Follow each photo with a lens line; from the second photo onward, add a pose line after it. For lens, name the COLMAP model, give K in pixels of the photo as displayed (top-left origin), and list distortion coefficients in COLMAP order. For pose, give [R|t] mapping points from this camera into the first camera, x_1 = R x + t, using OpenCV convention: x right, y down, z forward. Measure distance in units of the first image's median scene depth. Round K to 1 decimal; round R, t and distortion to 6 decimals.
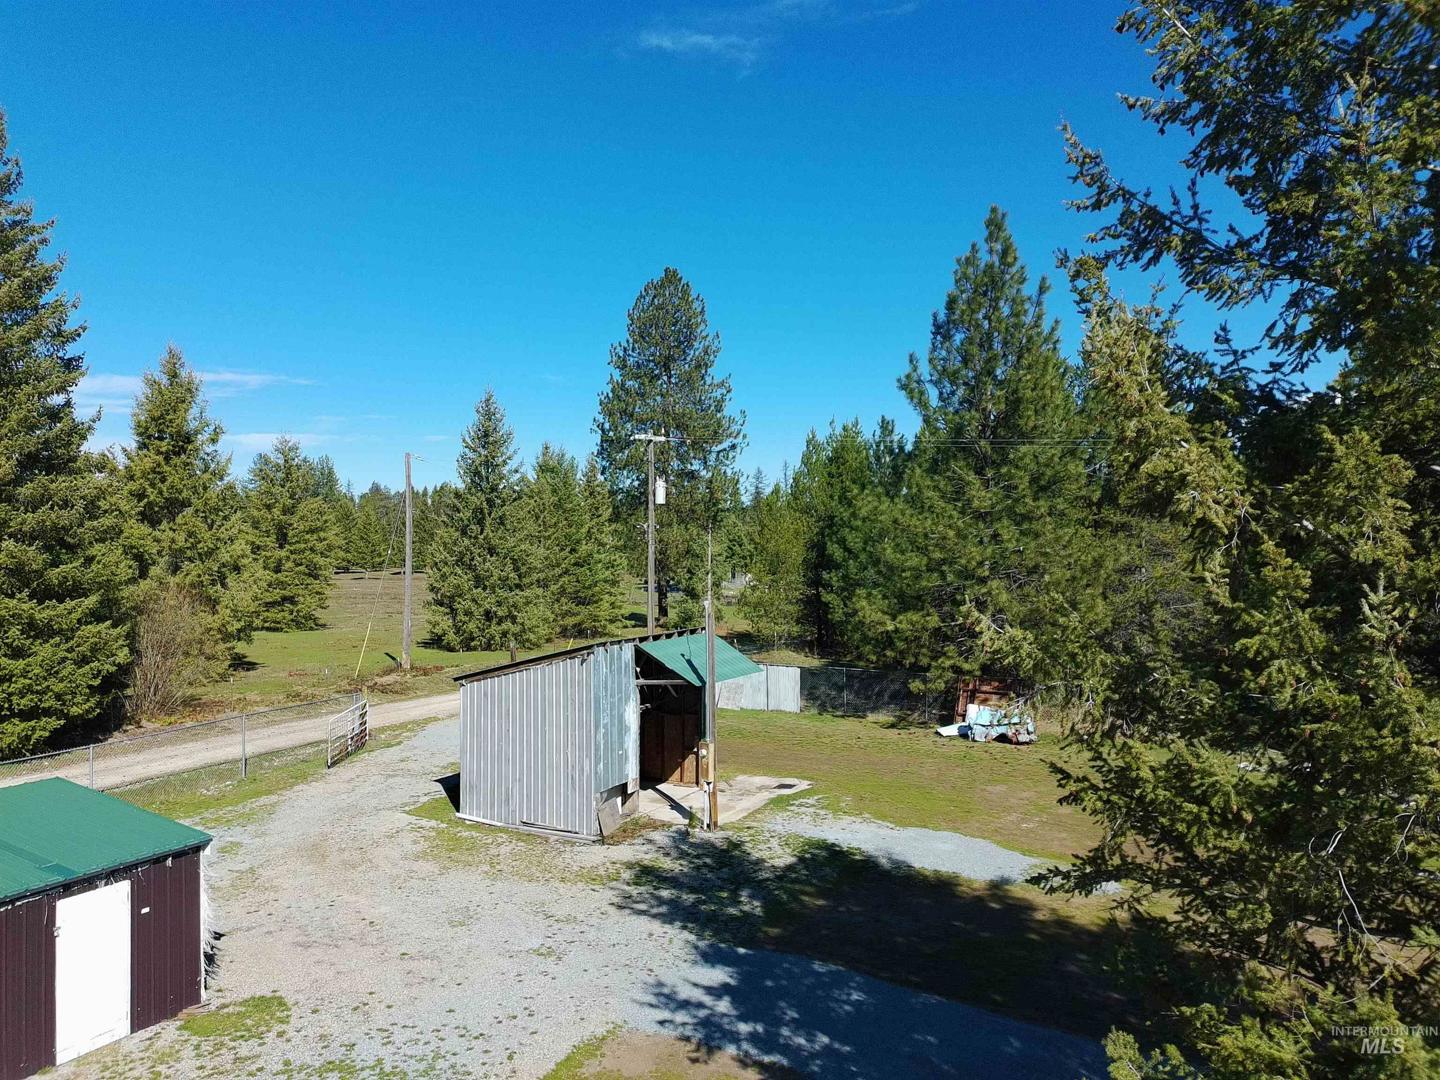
lens RADIAL K [[1068.1, 0, 720.0], [0, 1068.1, 540.0], [0, 0, 1]] dist [0.060551, -0.046144]
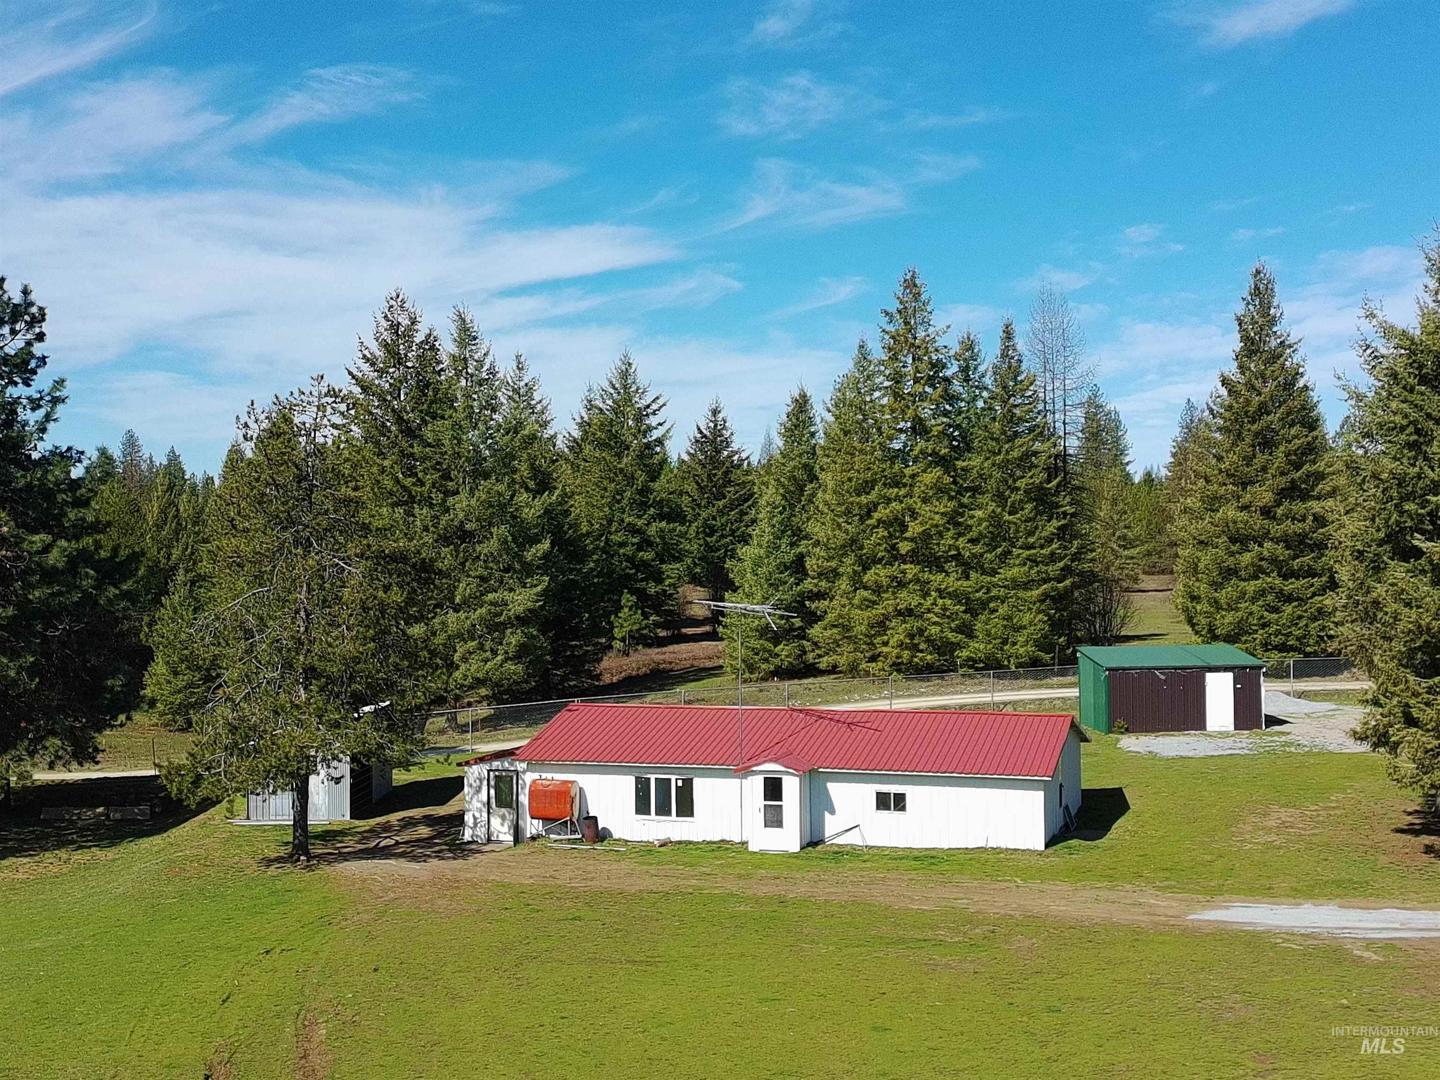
lens RADIAL K [[1786.4, 0, 720.0], [0, 1786.4, 540.0], [0, 0, 1]] dist [0.034520, 0.036927]
pose [[0.528668, -0.003674, -0.848821, 0.991075], [0.010038, 0.999948, 0.001924, -0.013307], [0.848770, -0.009538, 0.528677, -0.937856]]
